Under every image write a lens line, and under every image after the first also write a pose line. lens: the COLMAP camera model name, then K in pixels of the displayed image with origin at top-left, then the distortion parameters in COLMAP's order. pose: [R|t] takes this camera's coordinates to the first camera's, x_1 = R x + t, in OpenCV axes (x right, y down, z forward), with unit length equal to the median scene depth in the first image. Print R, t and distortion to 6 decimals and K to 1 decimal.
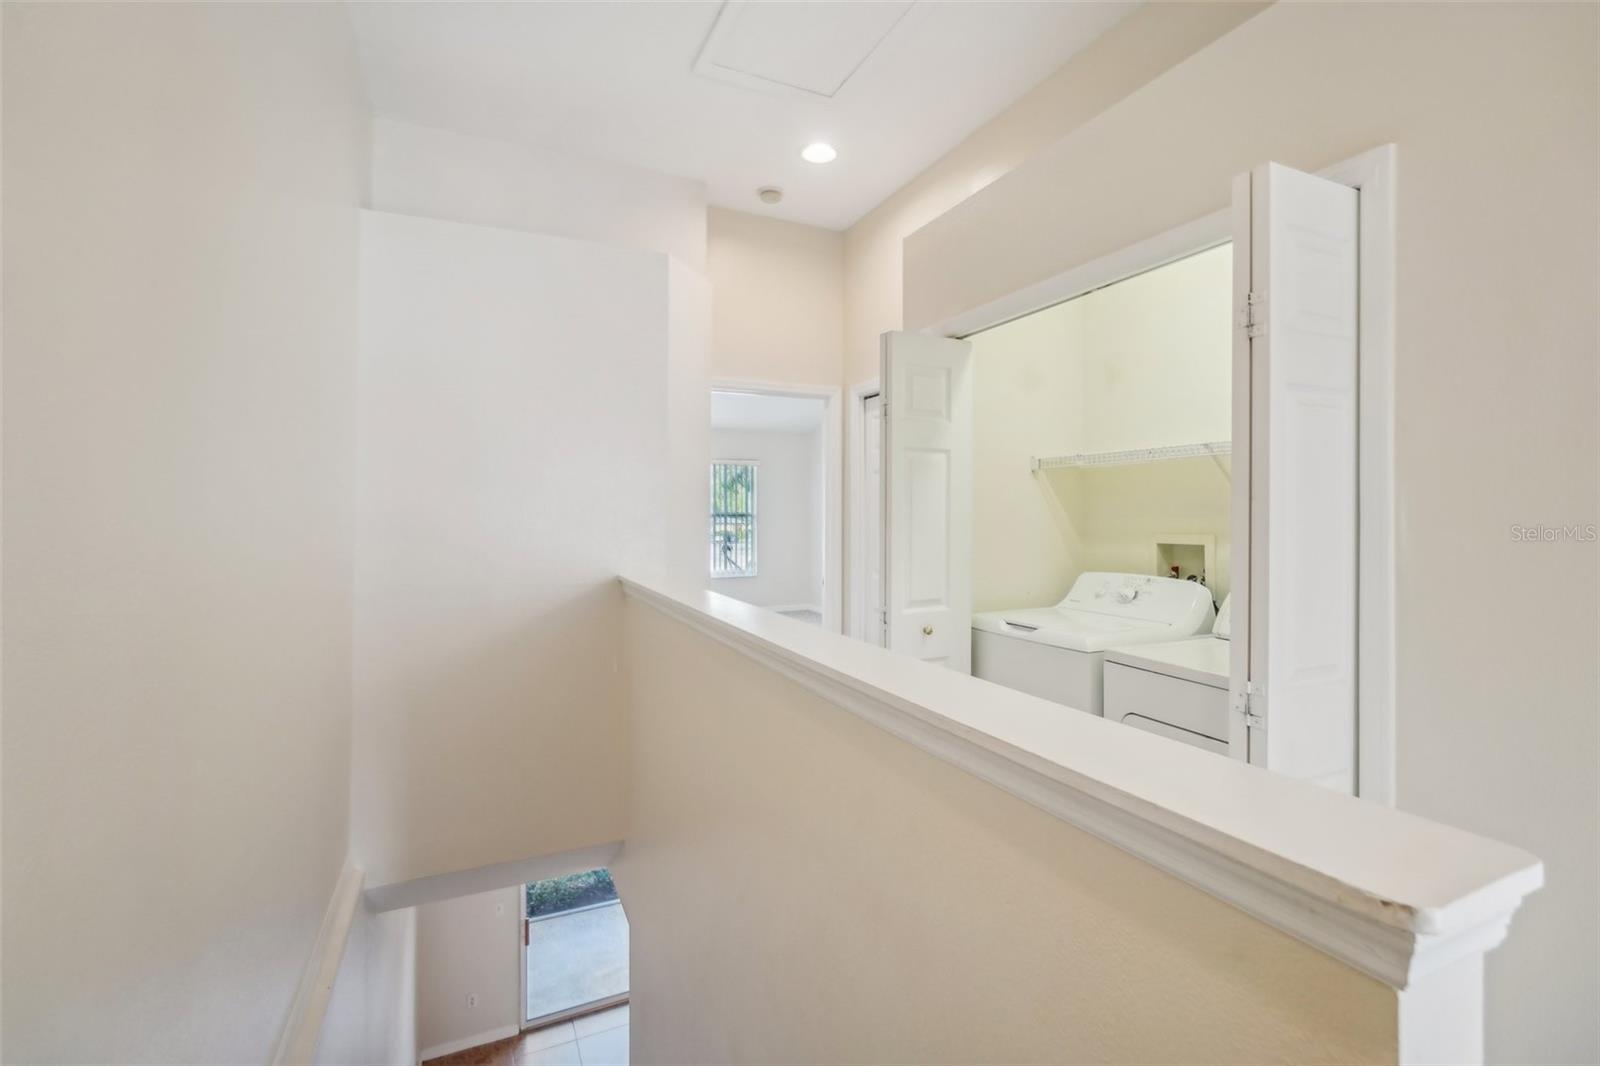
lens RADIAL K [[732.7, 0, 803.5], [0, 732.7, 525.0], [0, 0, 1]] dist [0.002429, -0.001129]
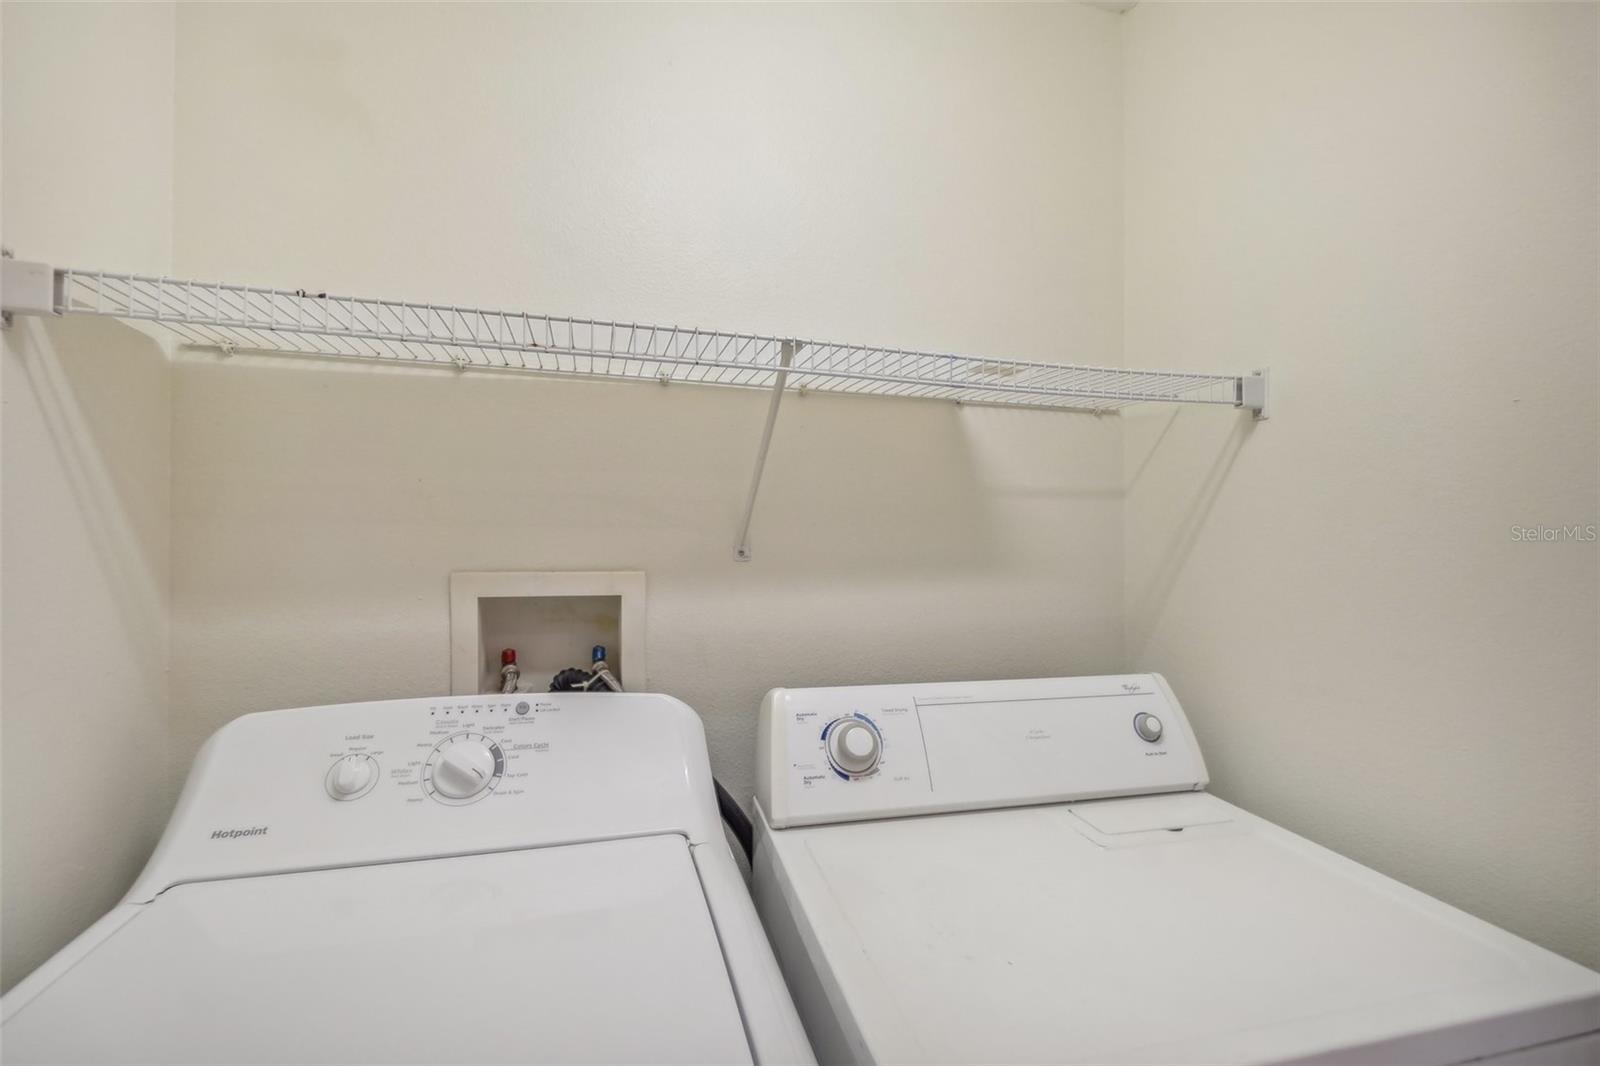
lens RADIAL K [[732.7, 0, 799.5], [0, 732.7, 535.3], [0, 0, 1]] dist [0.002429, -0.001129]
pose [[0.167331, 0.002406, 0.985898, 0.149332], [0.006452, 0.999973, -0.003535, -0.003830], [-0.985880, 0.006953, 0.167311, 0.803114]]
